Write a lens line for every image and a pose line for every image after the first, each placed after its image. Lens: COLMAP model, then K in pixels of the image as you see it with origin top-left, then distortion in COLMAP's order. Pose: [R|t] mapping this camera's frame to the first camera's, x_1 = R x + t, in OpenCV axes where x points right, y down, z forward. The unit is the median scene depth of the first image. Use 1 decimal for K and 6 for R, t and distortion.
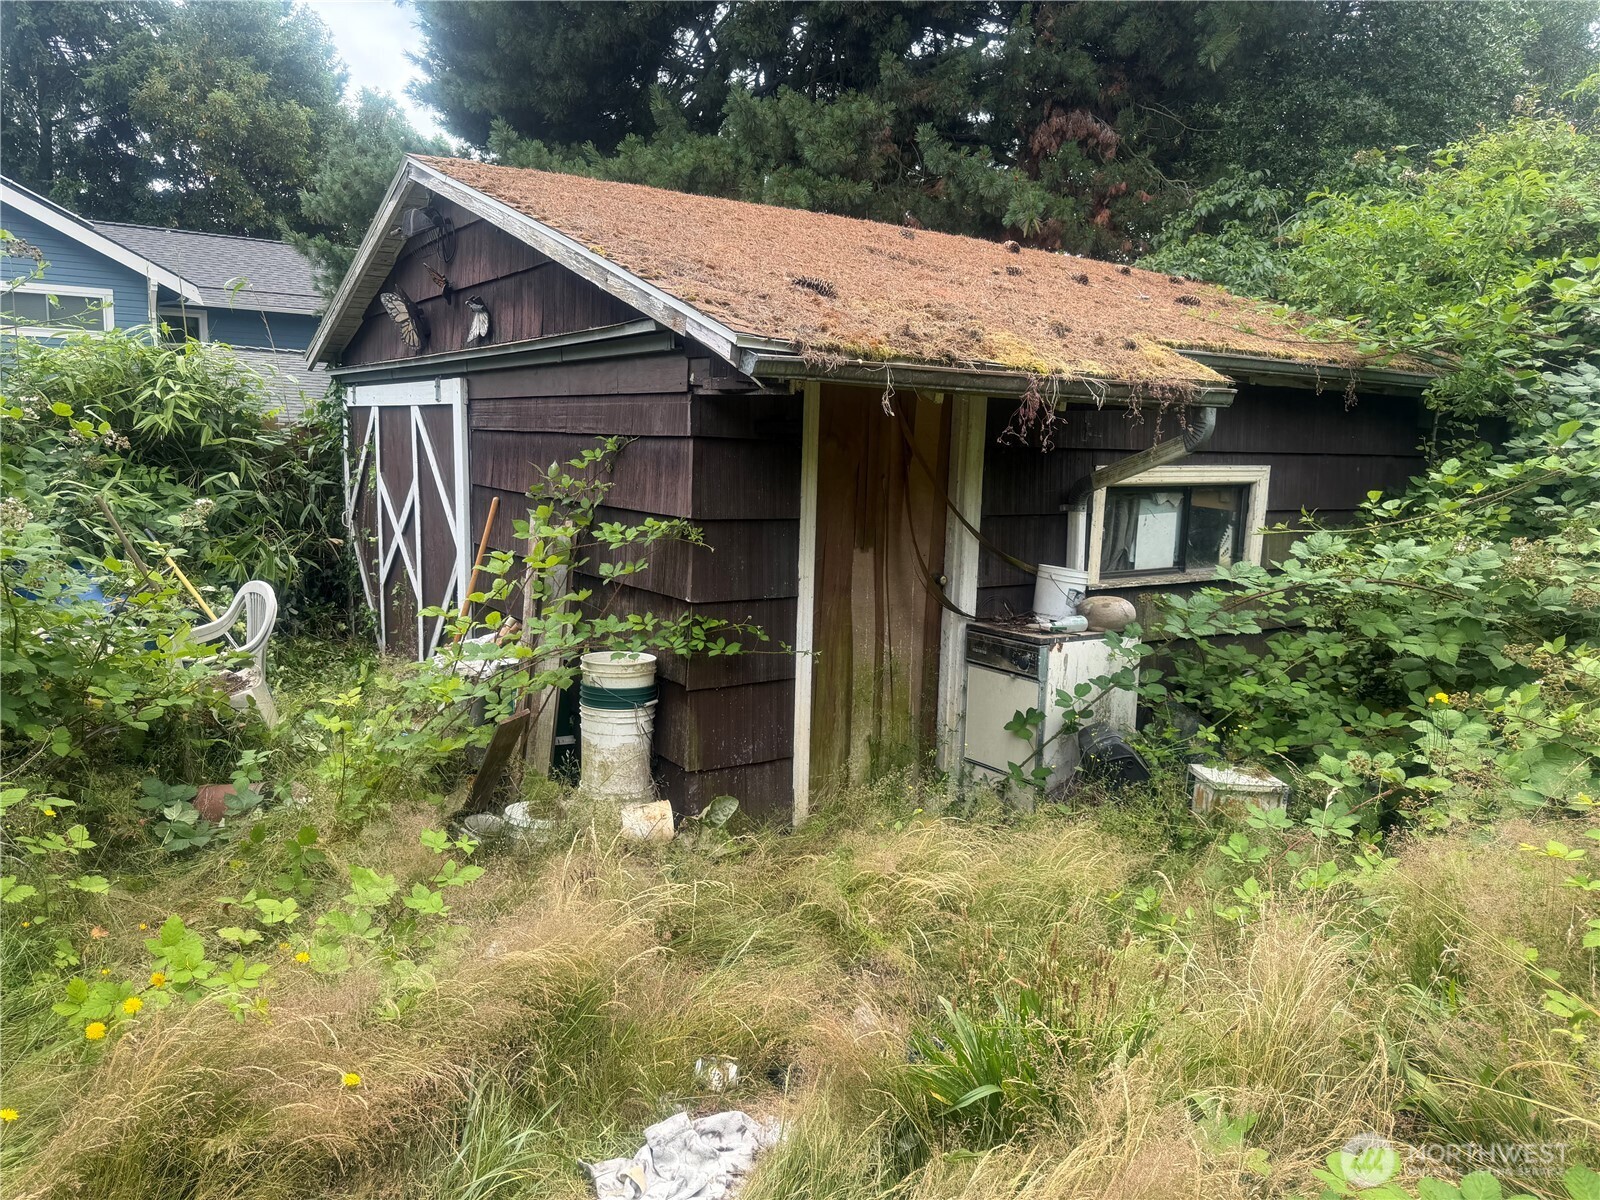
lens RADIAL K [[1137.0, 0, 793.6], [0, 1137.0, 587.3], [0, 0, 1]] dist [0.145536, -0.244030]
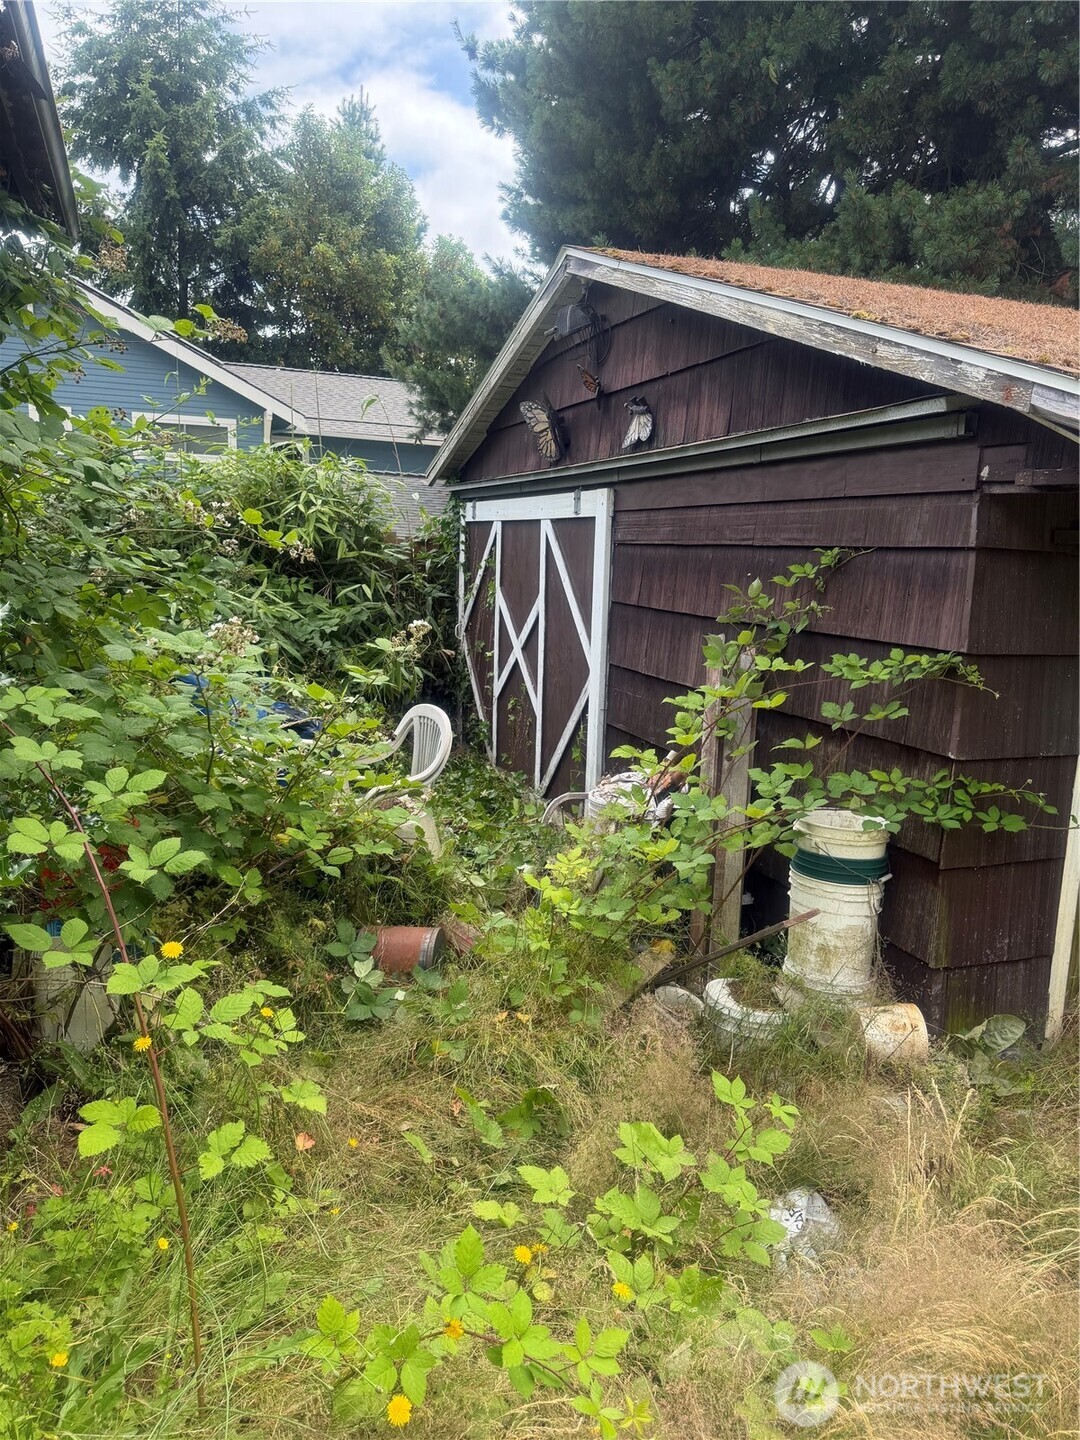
lens RADIAL K [[1023.3, 0, 540.0], [0, 1023.3, 720.0], [0, 0, 1]] dist [0.145536, -0.244030]
pose [[0.973565, 0.046772, -0.223569, -0.145496], [-0.040248, 0.998623, 0.033649, -0.018381], [0.224835, -0.023761, 0.974107, 0.162337]]
